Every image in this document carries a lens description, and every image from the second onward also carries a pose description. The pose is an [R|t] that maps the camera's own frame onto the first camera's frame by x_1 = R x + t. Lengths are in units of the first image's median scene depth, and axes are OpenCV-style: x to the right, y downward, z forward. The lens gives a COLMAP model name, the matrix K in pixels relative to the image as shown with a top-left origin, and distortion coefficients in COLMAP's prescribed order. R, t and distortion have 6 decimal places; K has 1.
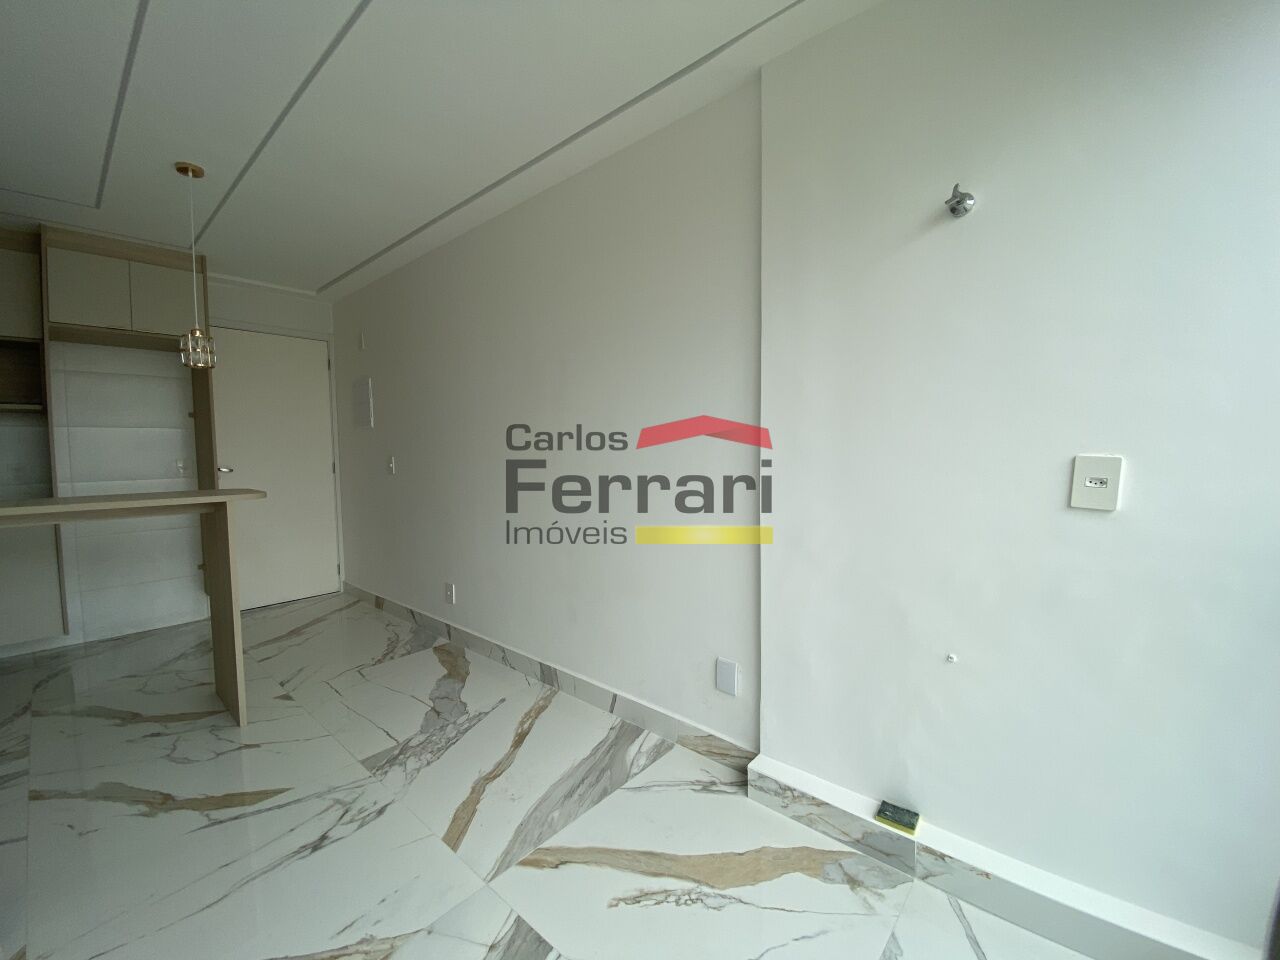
lens RADIAL K [[511.3, 0, 639.5], [0, 511.3, 476.8], [0, 0, 1]] dist [-0.001024, -0.000107]
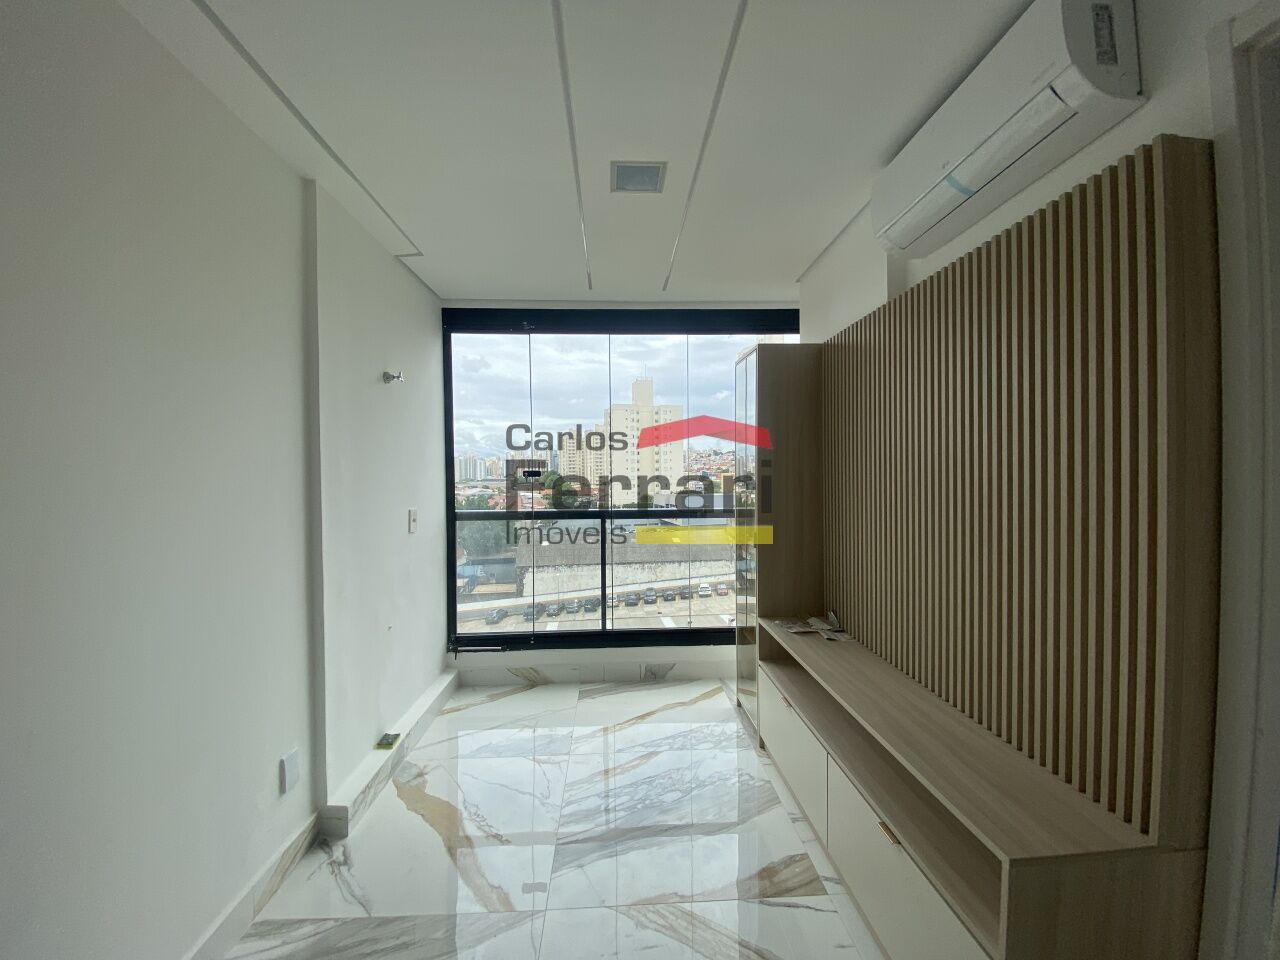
lens RADIAL K [[511.3, 0, 634.3], [0, 511.3, 489.2], [0, 0, 1]] dist [-0.001024, -0.000107]
pose [[-0.684702, 0.011117, 0.728738, -1.049213], [0.064830, 0.996849, 0.045706, -0.119320], [-0.725934, 0.078539, -0.683265, 1.307460]]
